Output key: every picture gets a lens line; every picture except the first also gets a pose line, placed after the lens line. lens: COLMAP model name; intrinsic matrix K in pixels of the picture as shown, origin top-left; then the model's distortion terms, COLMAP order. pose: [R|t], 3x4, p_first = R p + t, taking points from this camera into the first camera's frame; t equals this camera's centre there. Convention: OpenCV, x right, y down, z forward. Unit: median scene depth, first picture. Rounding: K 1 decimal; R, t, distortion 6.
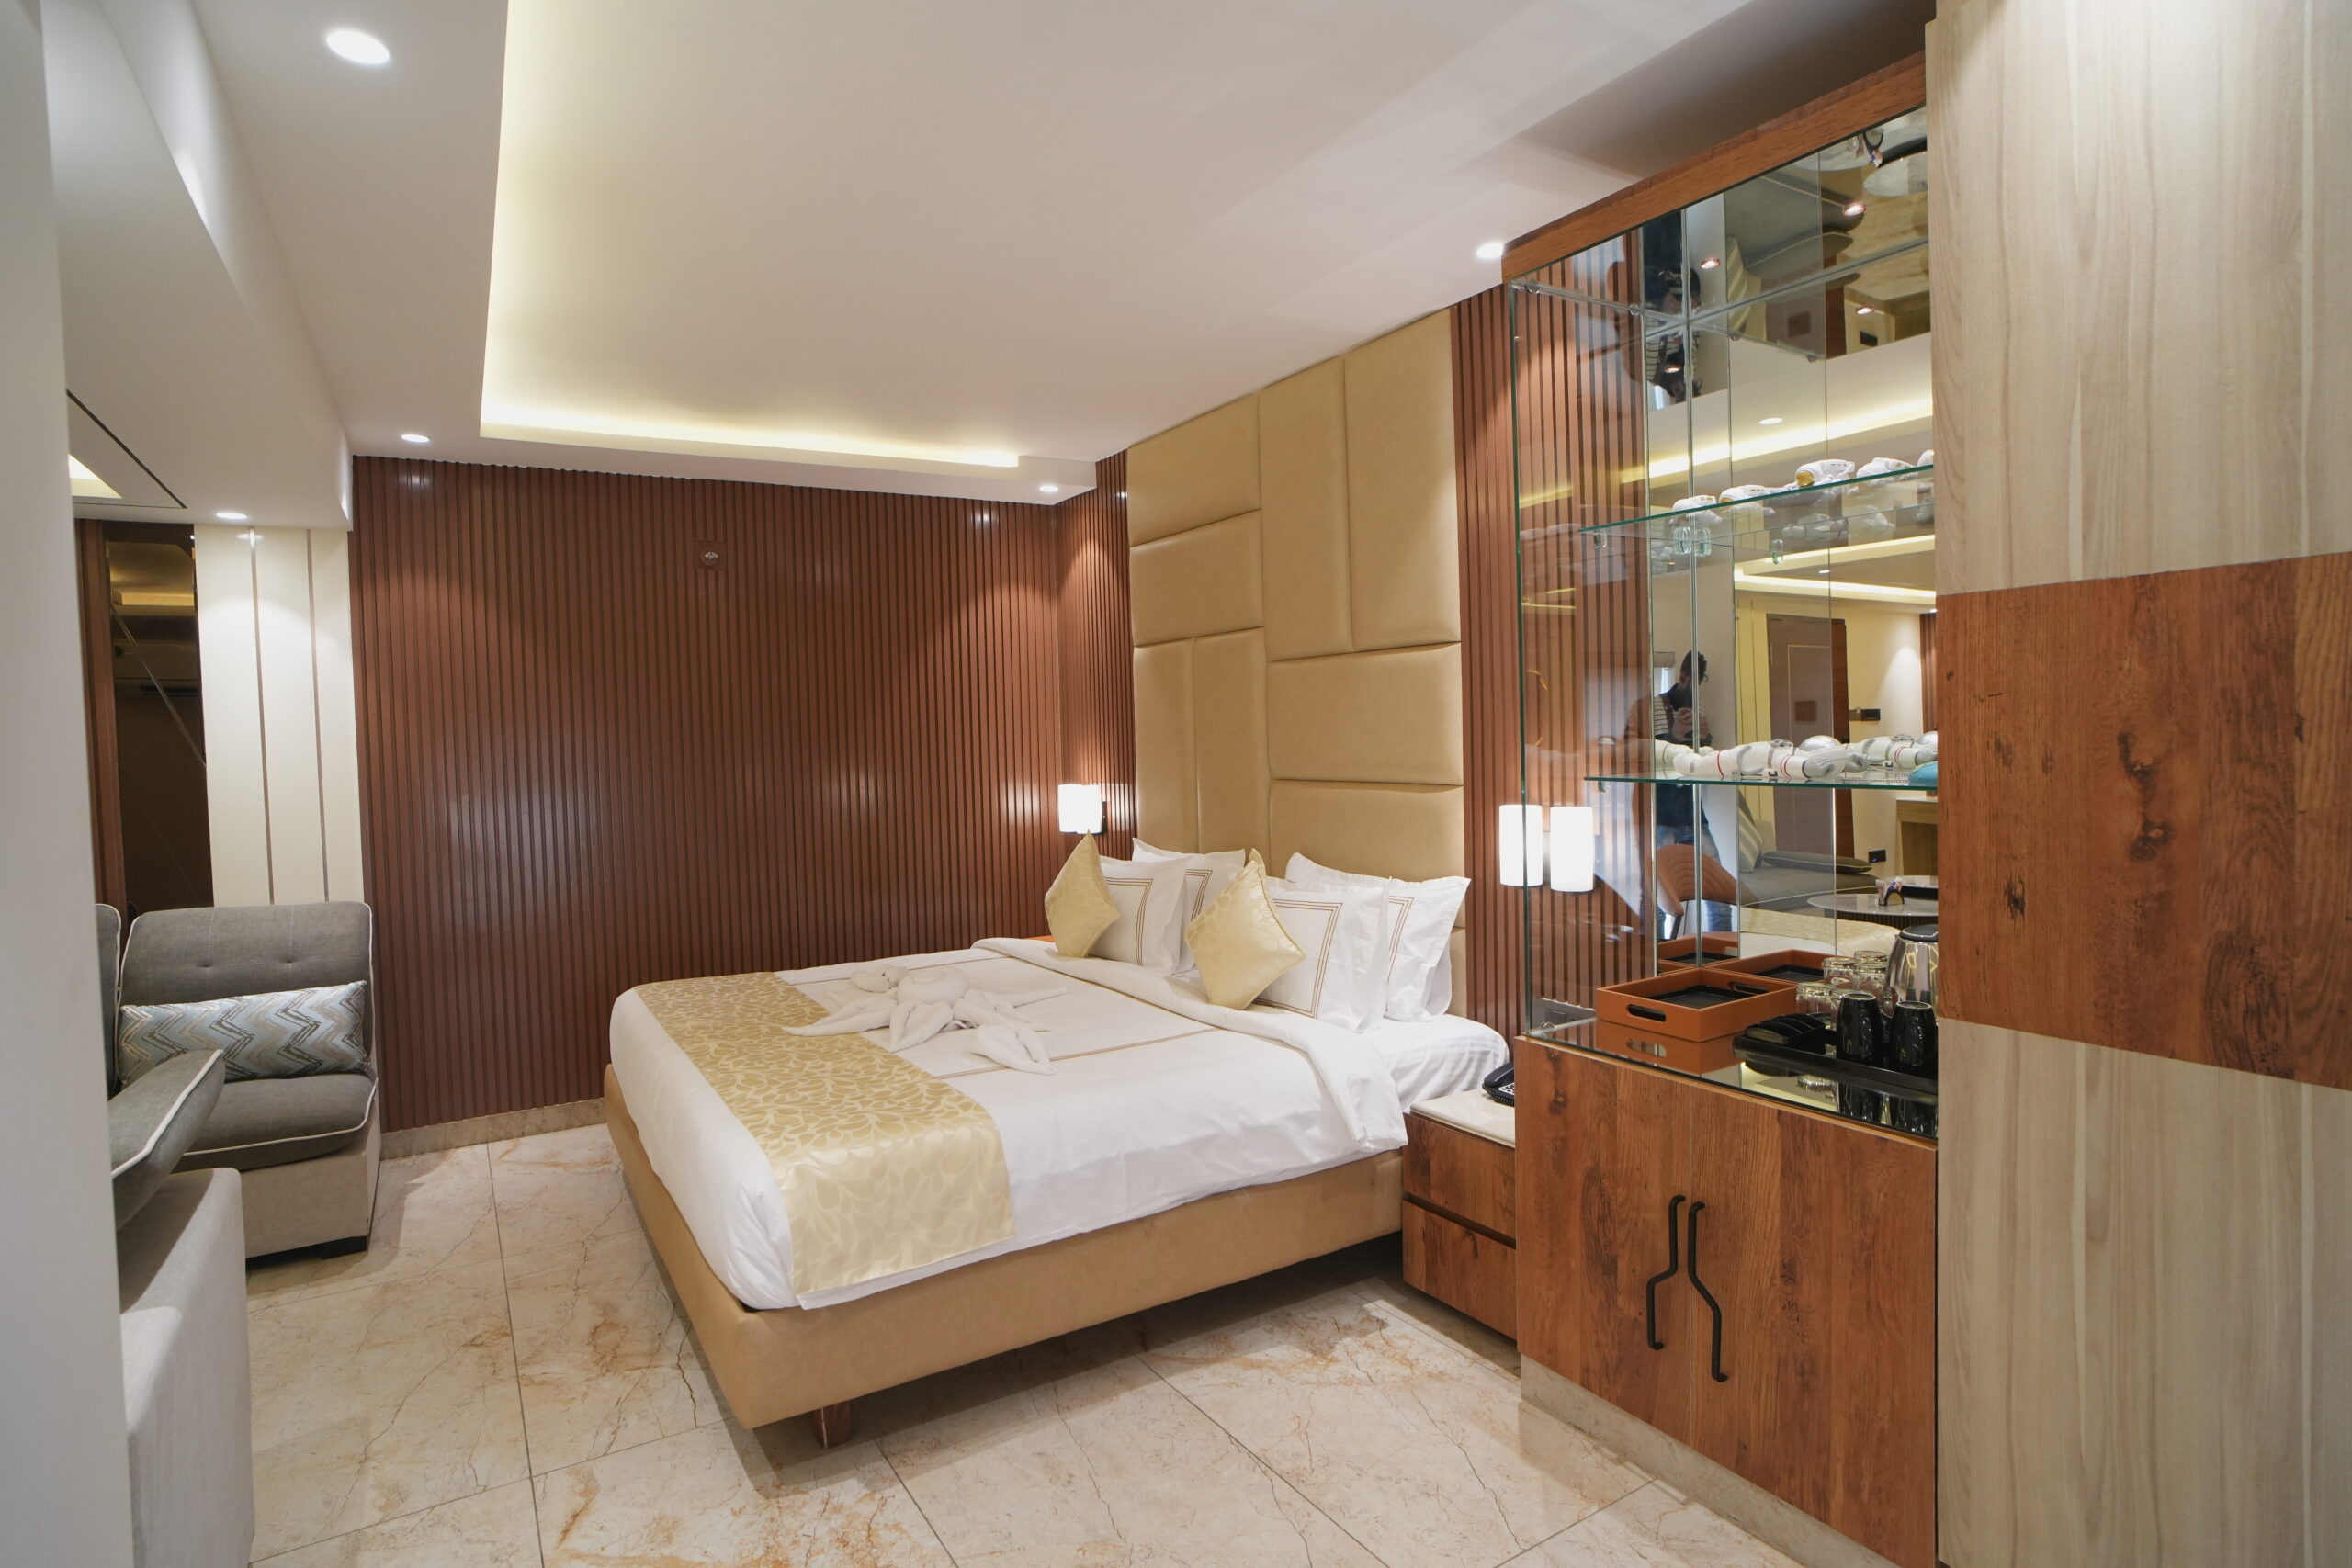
lens RADIAL K [[1212.1, 0, 1170.2], [0, 1212.1, 781.9], [0, 0, 1]] dist [-0.056139, 0.031025]
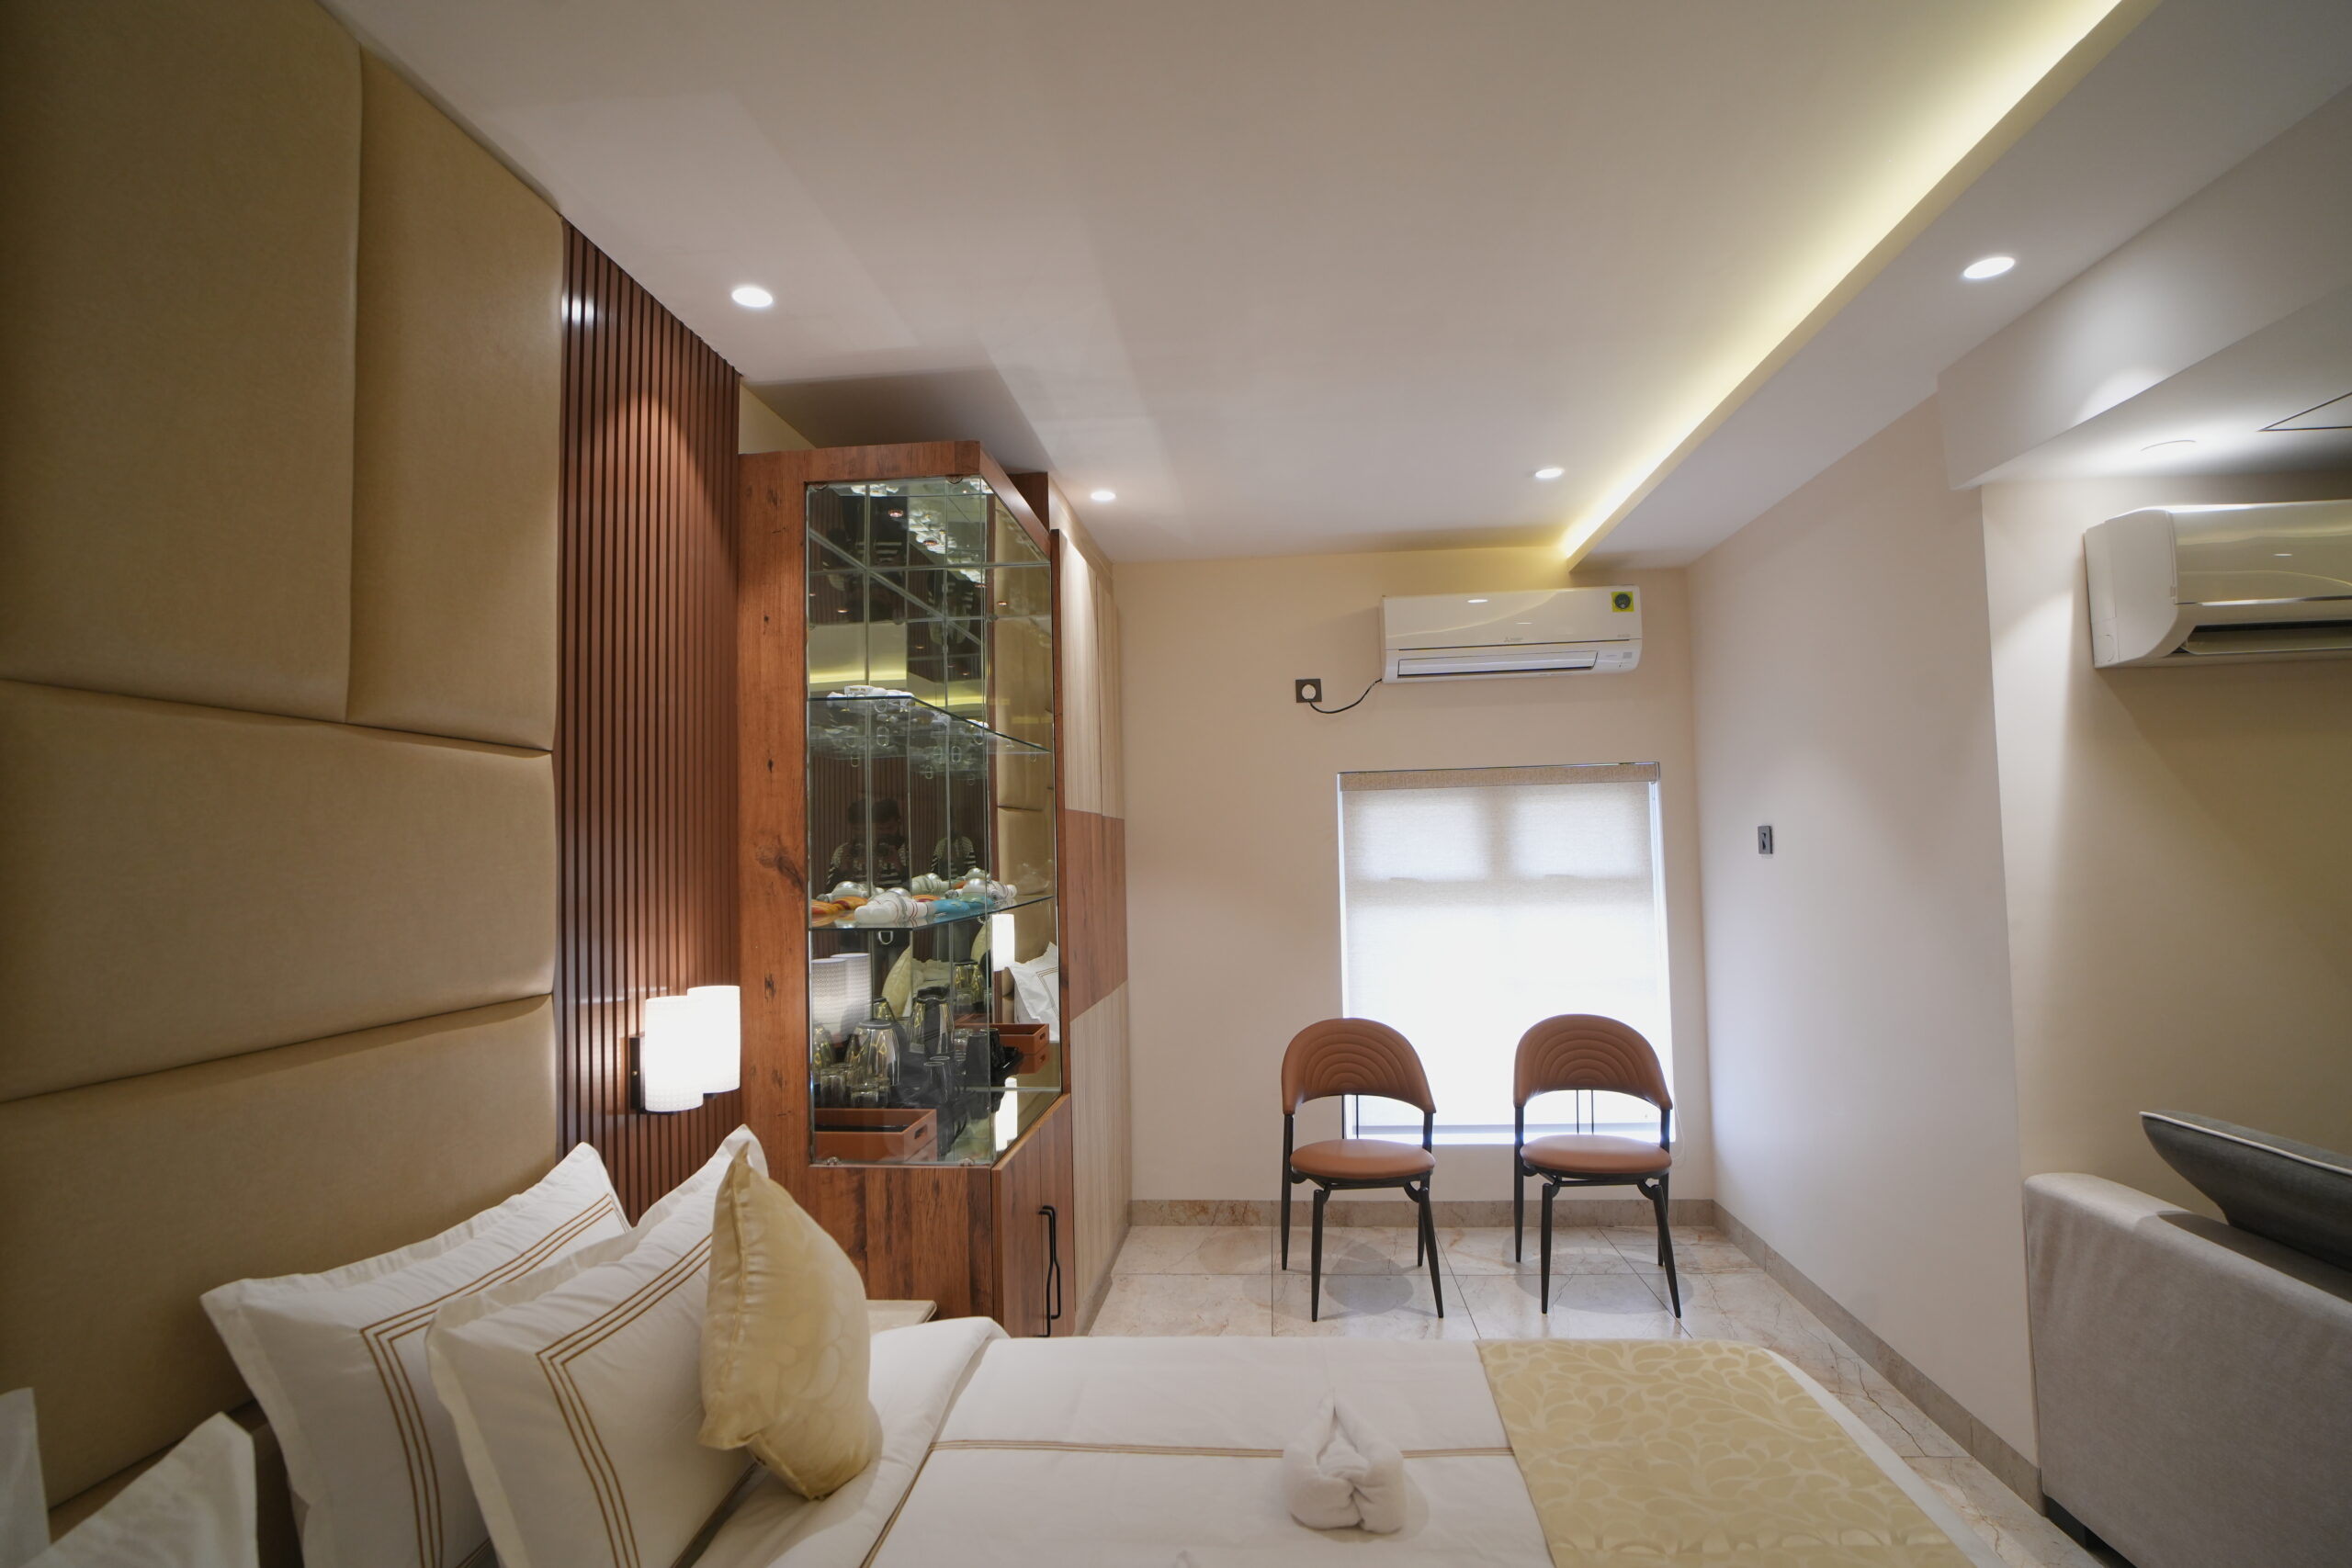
lens RADIAL K [[1212.1, 0, 1170.2], [0, 1212.1, 781.9], [0, 0, 1]] dist [-0.056139, 0.031025]
pose [[-0.805500, 0.080663, 0.587081, -0.581333], [0.071116, 0.996691, -0.039368, -0.092012], [-0.588314, 0.010040, -0.808570, 2.120217]]
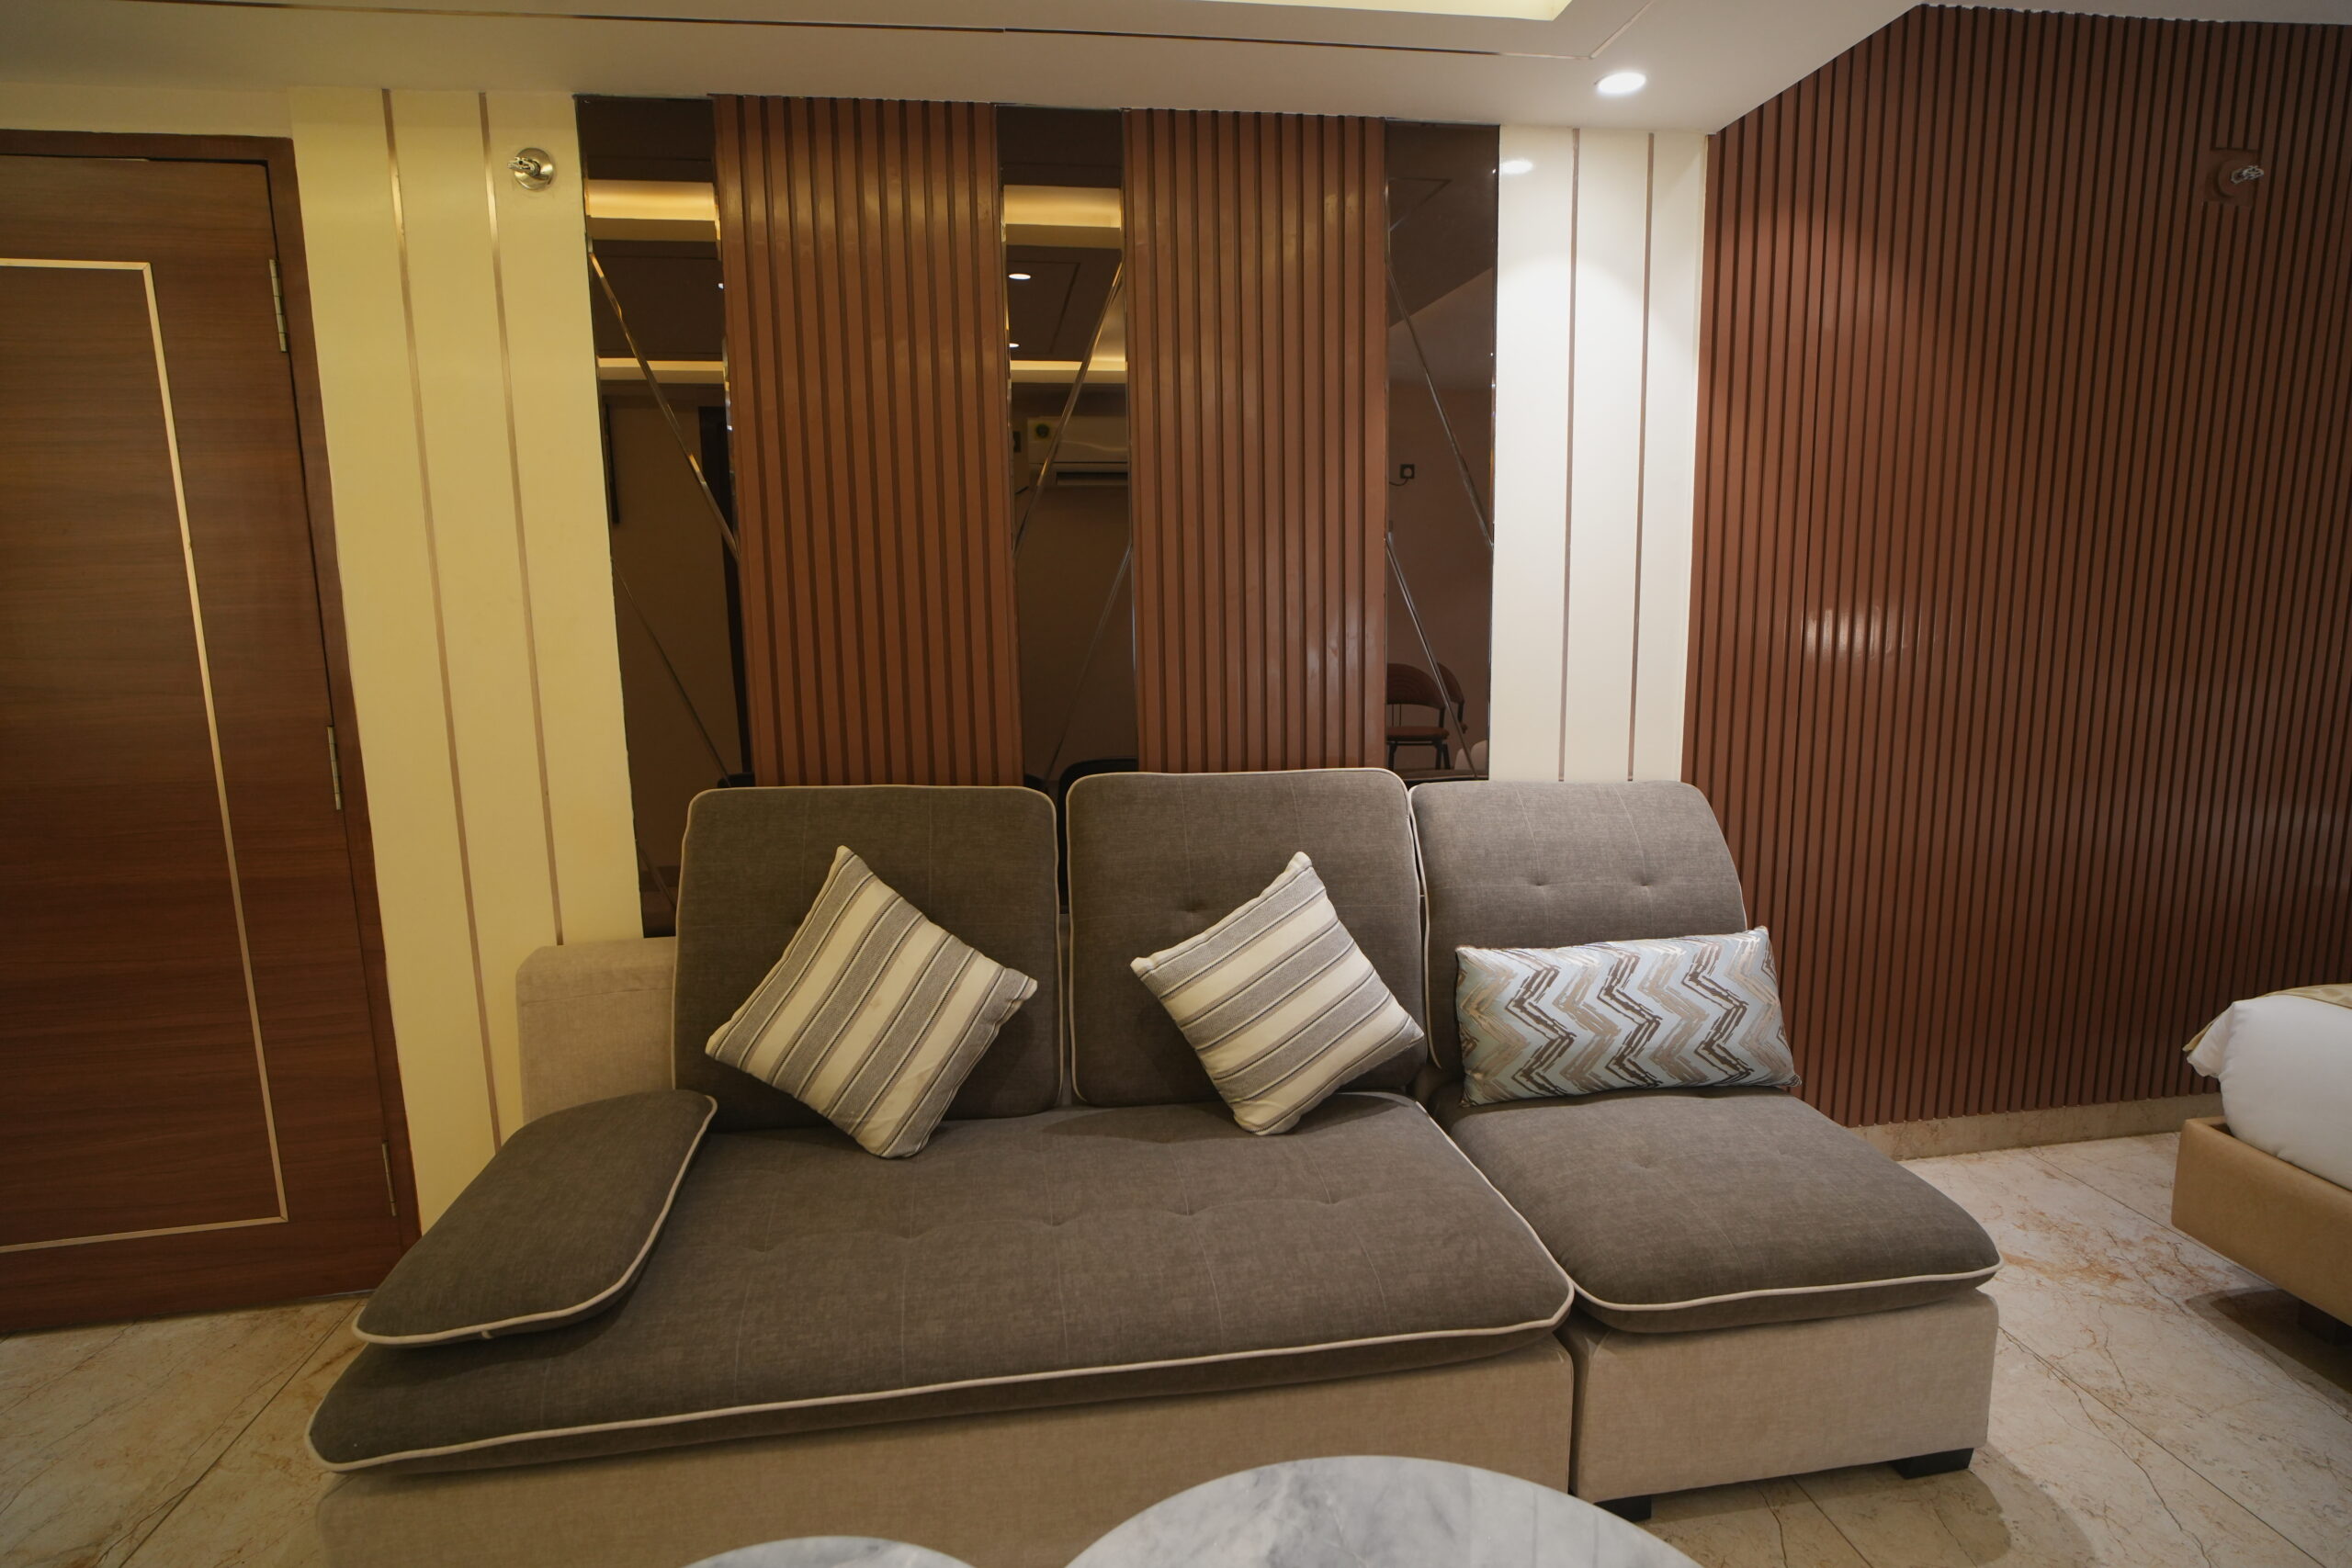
lens RADIAL K [[1224.4, 0, 1182.4], [0, 1224.4, 737.2], [0, 0, 1]] dist [0.000317, 0.021298]
pose [[0.924650, 0.065543, -0.375135, -1.357675], [-0.026766, 0.993827, 0.107666, 0.035371], [0.379876, -0.089513, 0.920696, 0.655968]]
